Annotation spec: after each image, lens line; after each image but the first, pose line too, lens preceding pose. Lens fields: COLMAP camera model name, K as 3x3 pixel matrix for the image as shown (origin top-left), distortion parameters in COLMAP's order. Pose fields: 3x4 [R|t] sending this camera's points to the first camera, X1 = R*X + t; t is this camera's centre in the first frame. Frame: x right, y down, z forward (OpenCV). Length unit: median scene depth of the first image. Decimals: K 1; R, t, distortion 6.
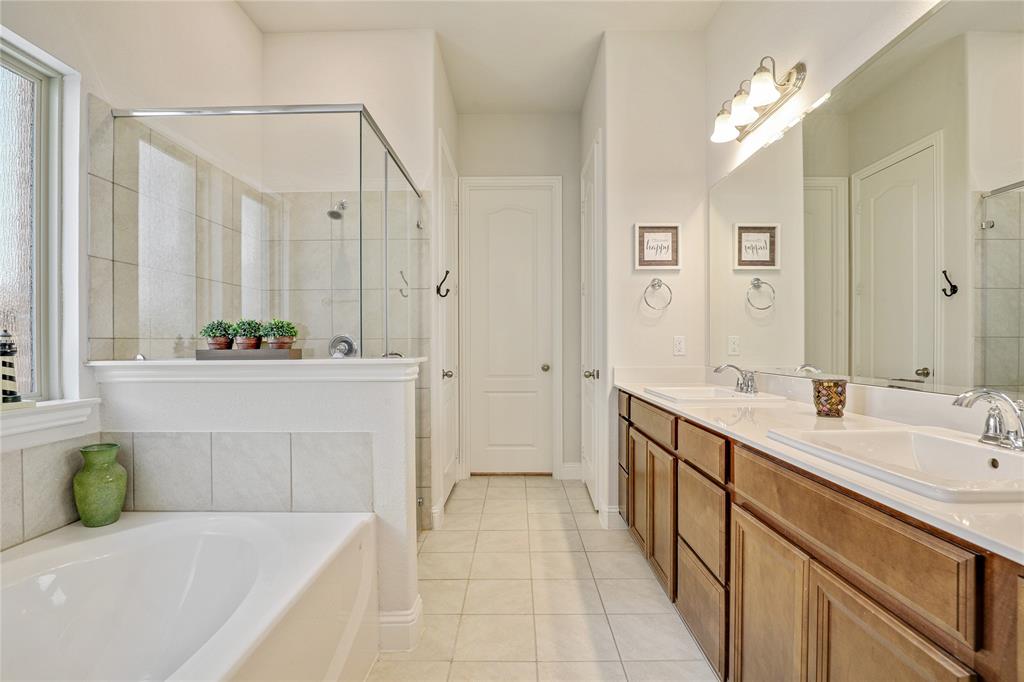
lens RADIAL K [[476.2, 0, 514.7], [0, 476.2, 348.2], [0, 0, 1]] dist [-0.025509, -0.000505]
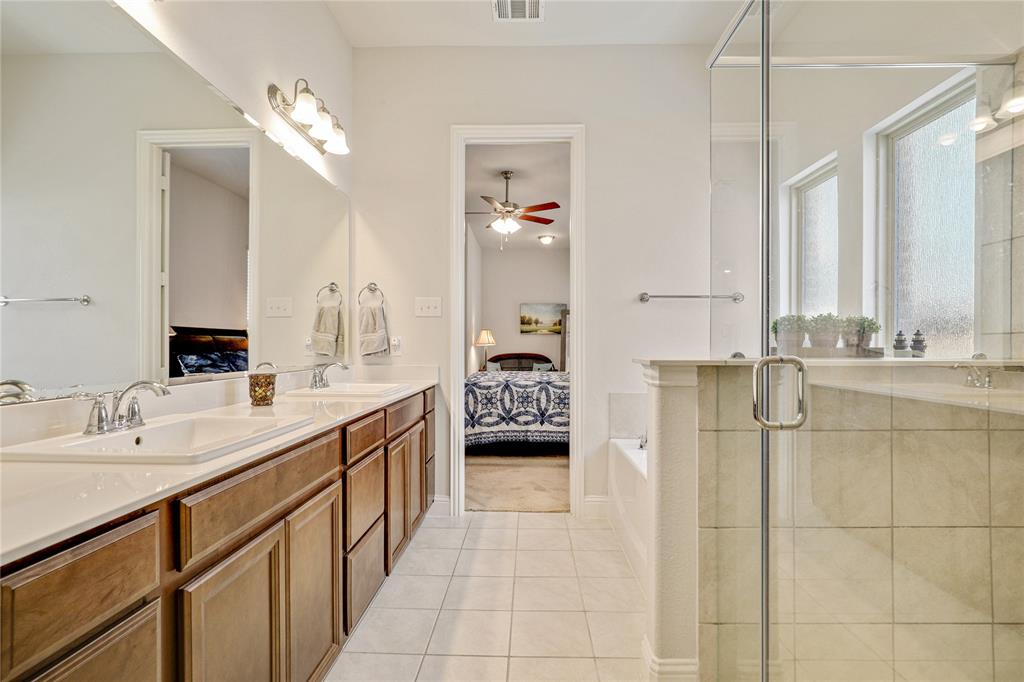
lens RADIAL K [[476.2, 0, 517.3], [0, 476.2, 346.7], [0, 0, 1]] dist [-0.025509, -0.000505]
pose [[-0.998941, 0.000922, 0.046006, -0.014895], [0.001041, 0.999996, 0.002564, -0.000267], [-0.046003, 0.002609, -0.998938, 1.895683]]
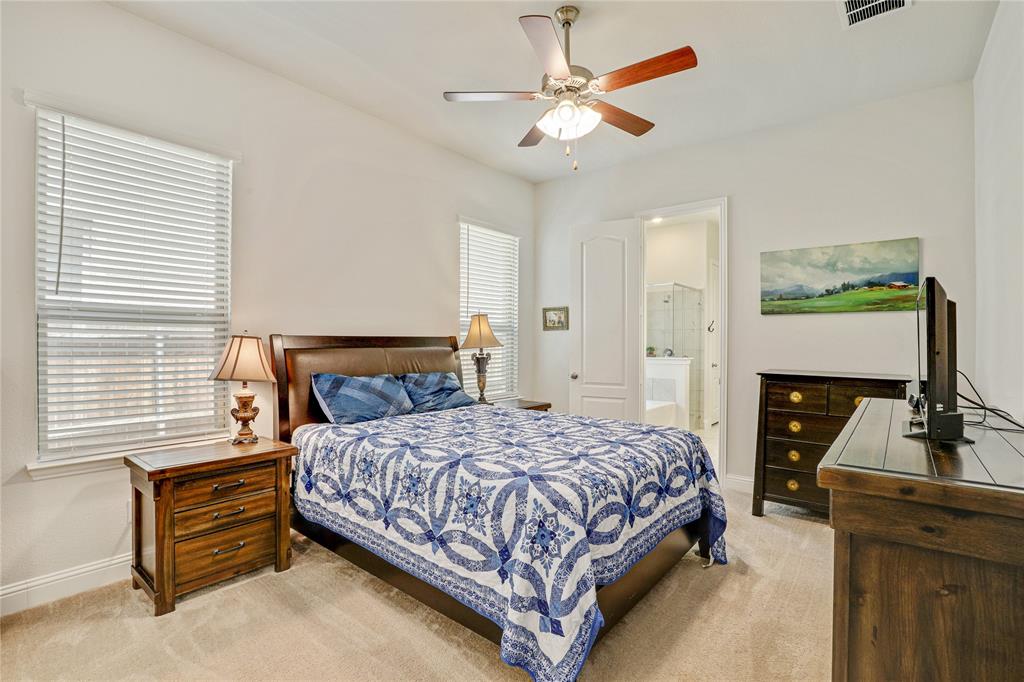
lens RADIAL K [[476.2, 0, 514.6], [0, 476.2, 344.1], [0, 0, 1]] dist [-0.025509, -0.000505]
pose [[0.766378, 0.006619, -0.642356, 0.650984], [-0.007898, 0.999968, 0.000882, -0.045872], [0.642342, 0.004397, 0.766406, -1.508963]]
